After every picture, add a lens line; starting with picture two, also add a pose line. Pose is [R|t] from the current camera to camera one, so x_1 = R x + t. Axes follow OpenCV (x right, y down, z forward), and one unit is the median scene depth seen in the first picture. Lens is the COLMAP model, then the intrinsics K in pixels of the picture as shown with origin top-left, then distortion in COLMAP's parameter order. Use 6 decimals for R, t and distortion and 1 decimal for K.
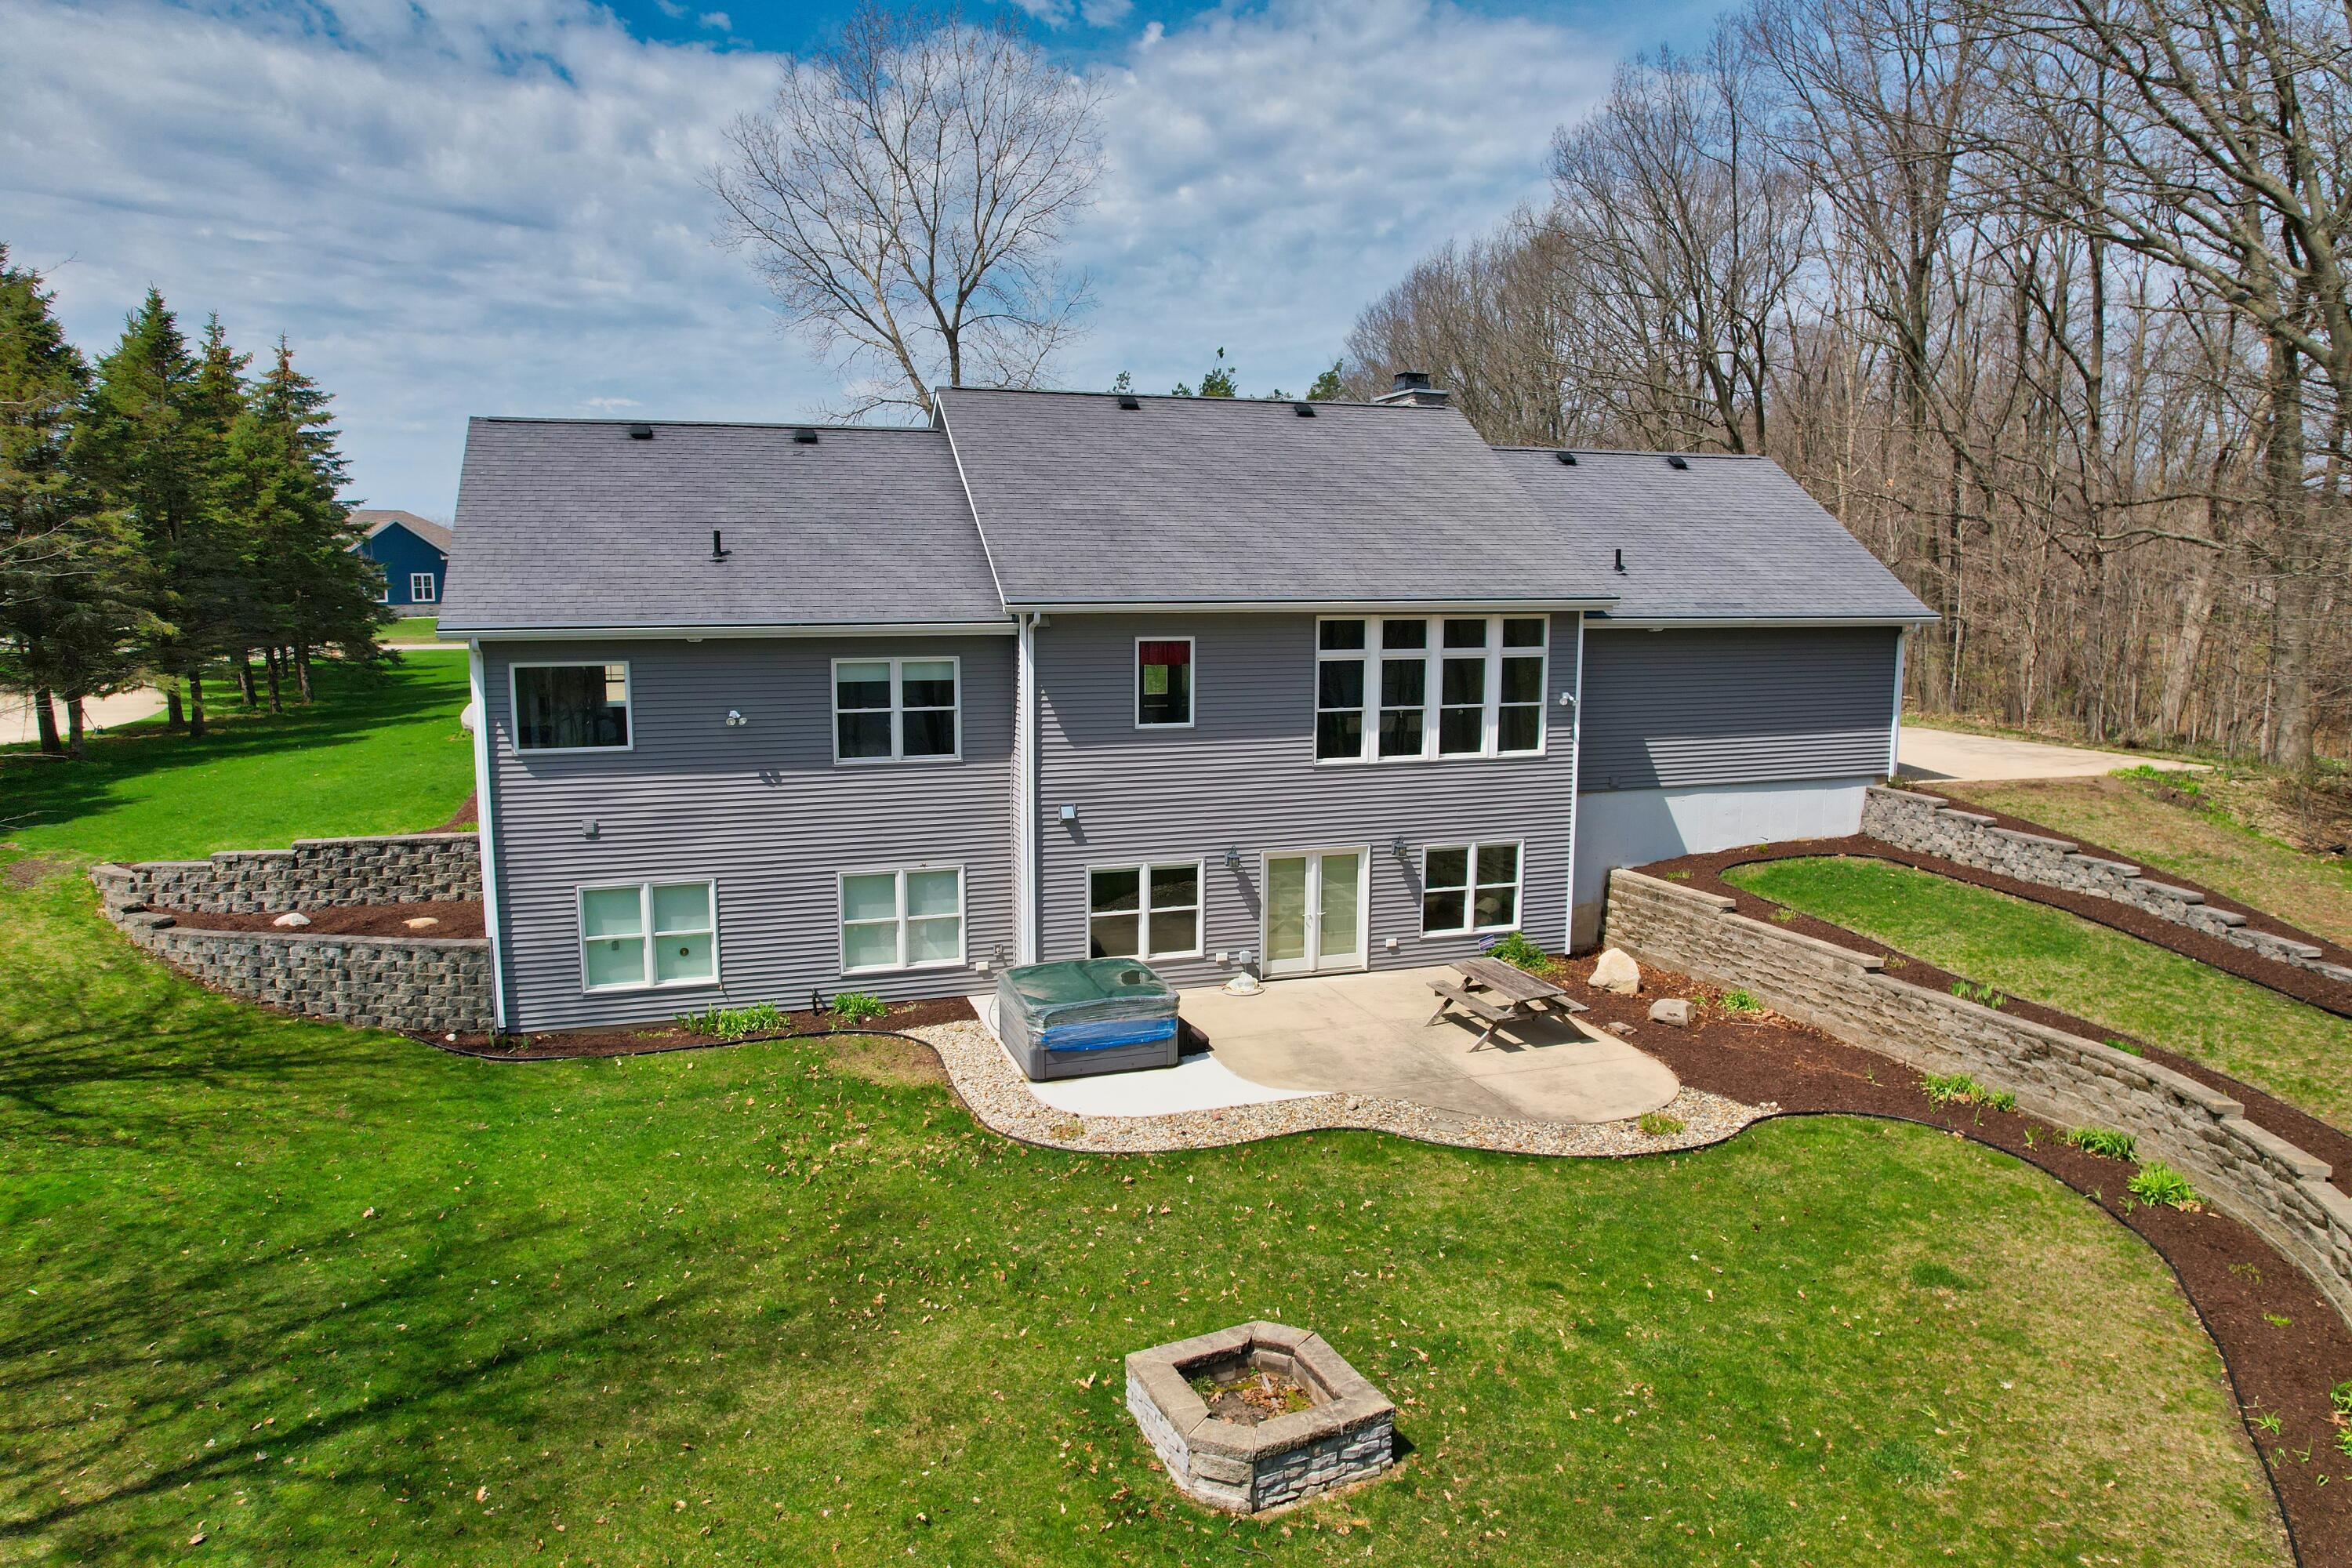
lens RADIAL K [[1499.7, 0, 1171.9], [0, 1499.7, 785.3], [0, 0, 1]] dist [-0.078004, 0.069368]
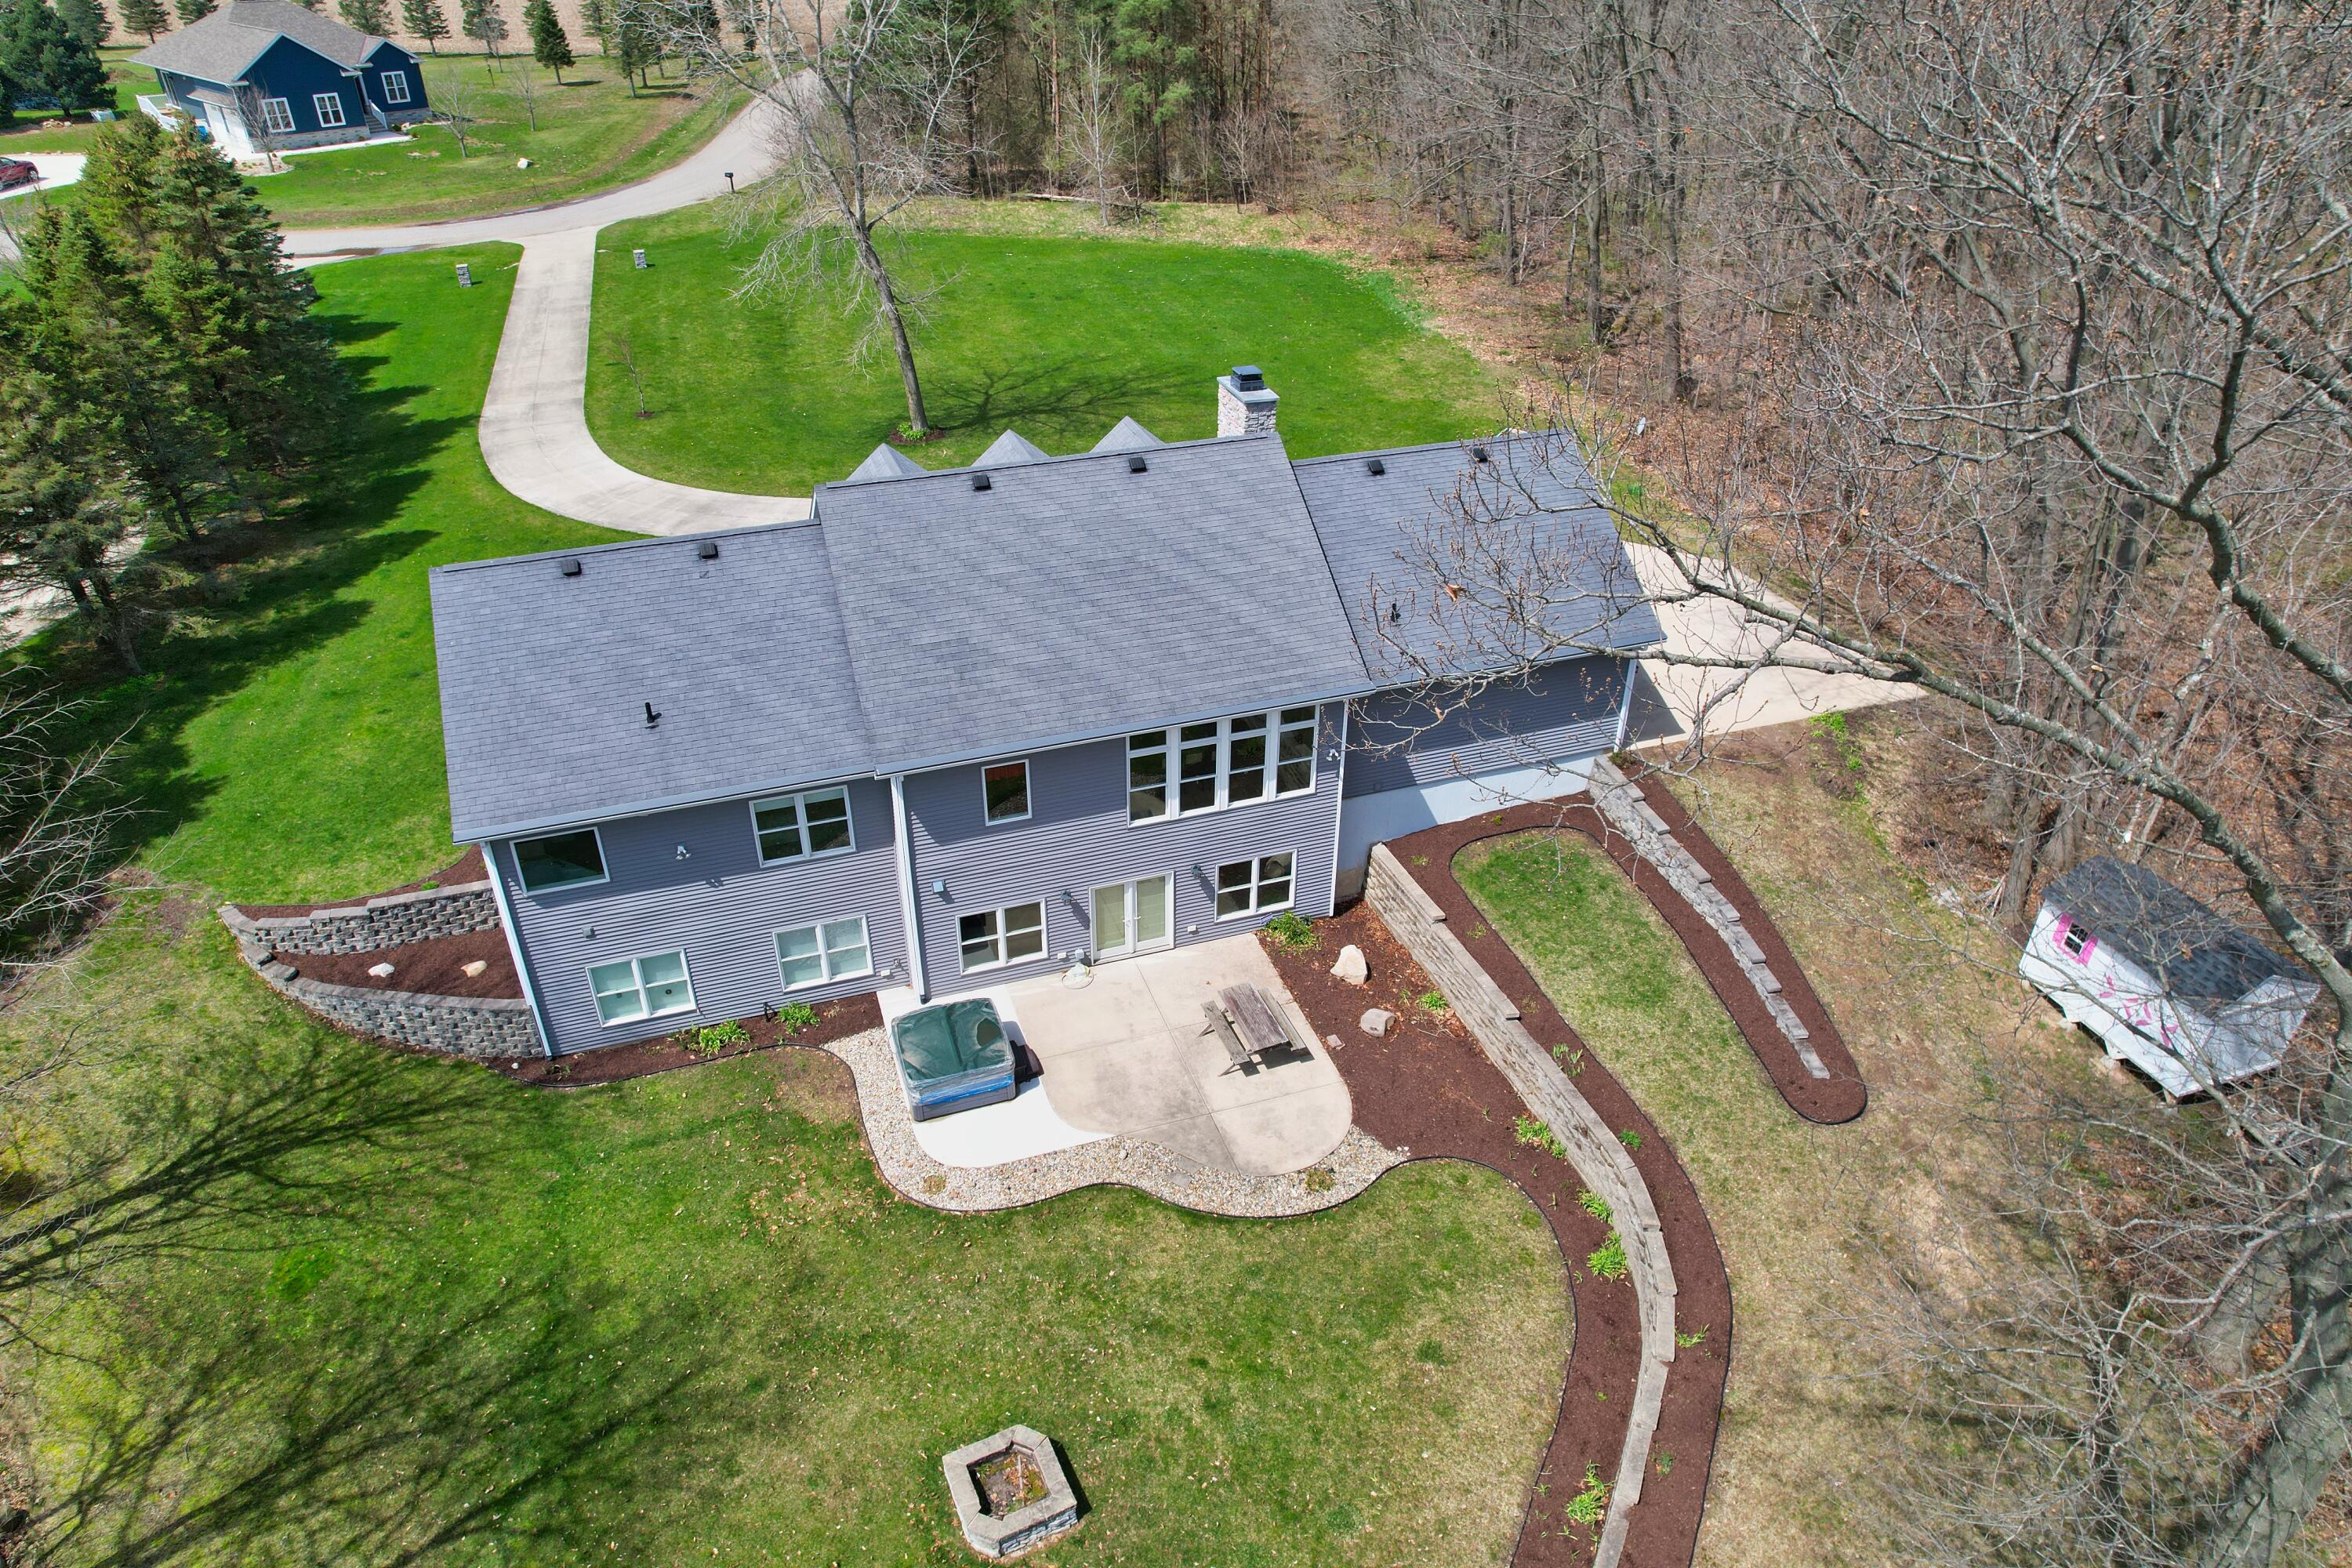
lens RADIAL K [[1499.7, 0, 1171.9], [0, 1499.7, 785.3], [0, 0, 1]] dist [-0.078004, 0.069368]
pose [[0.999987, -0.004027, 0.003026, 0.142804], [0.002425, 0.911336, 0.411657, -0.644127], [-0.004416, -0.411645, 0.911334, -0.196332]]
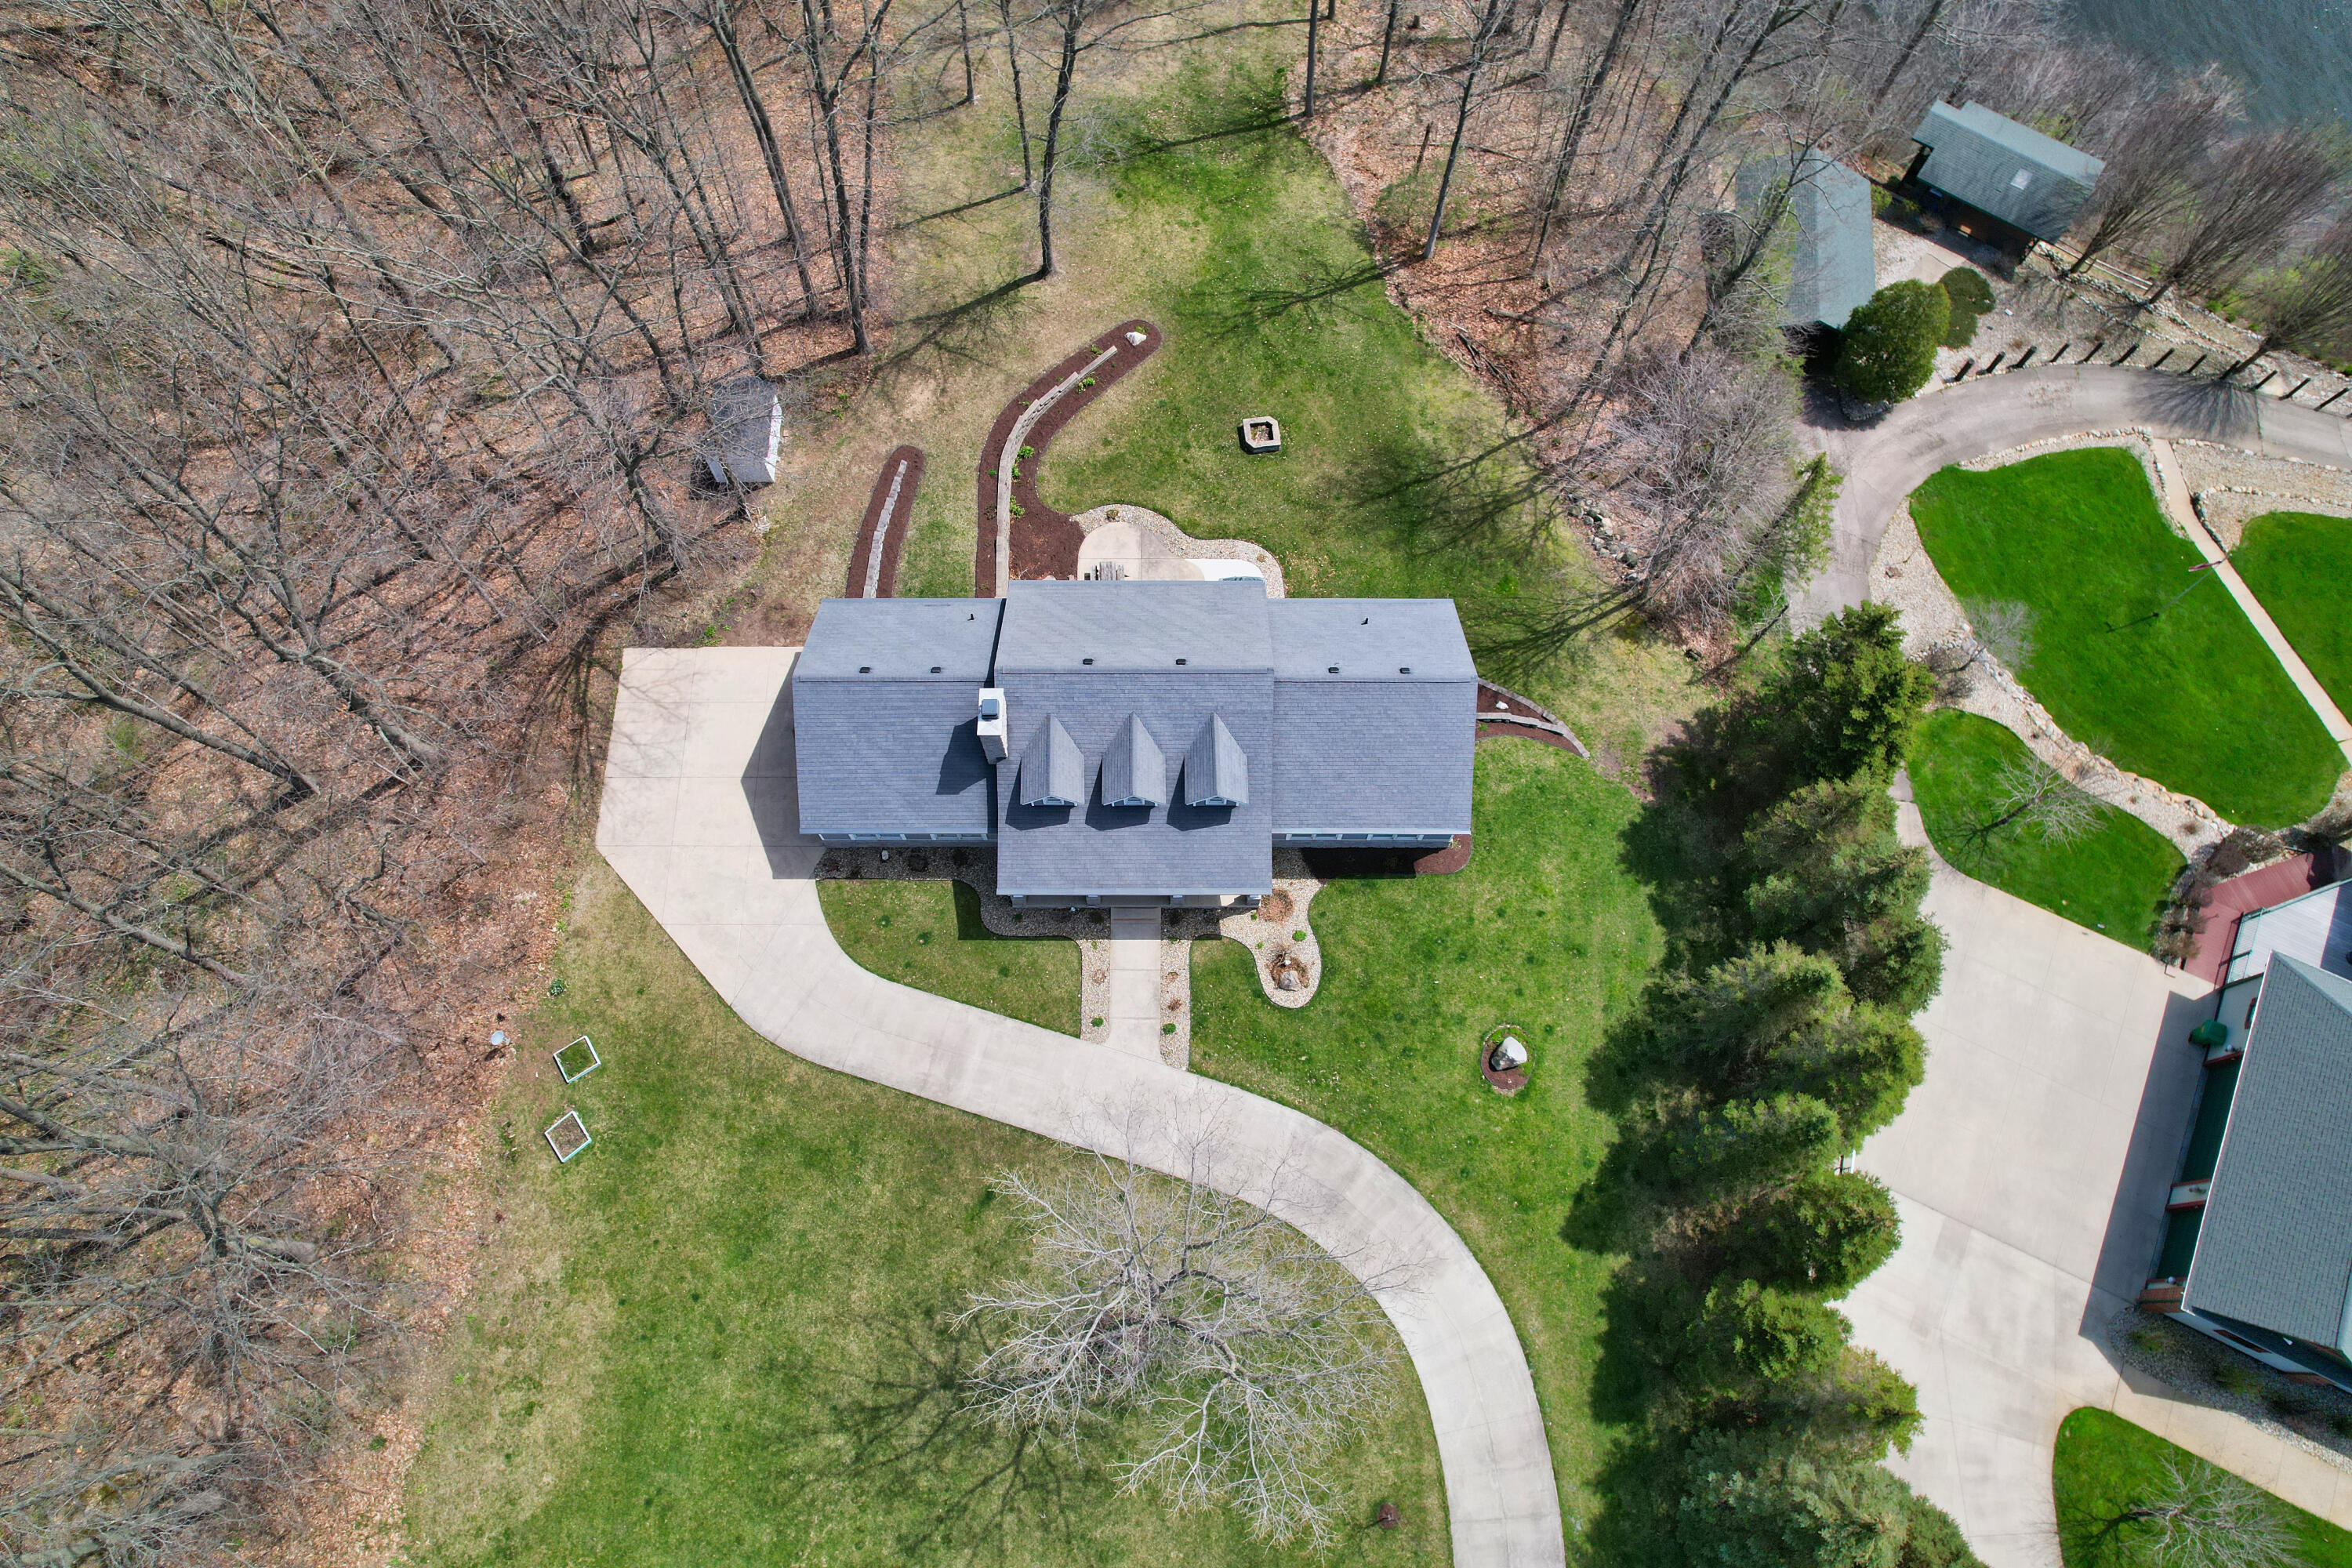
lens RADIAL K [[1499.7, 0, 1171.9], [0, 1499.7, 785.3], [0, 0, 1]] dist [-0.078004, 0.069368]
pose [[-0.949281, -0.294810, 0.109332, -0.361062], [0.041483, 0.227251, 0.972952, -2.742603], [-0.311682, 0.928140, -0.203496, 1.957712]]
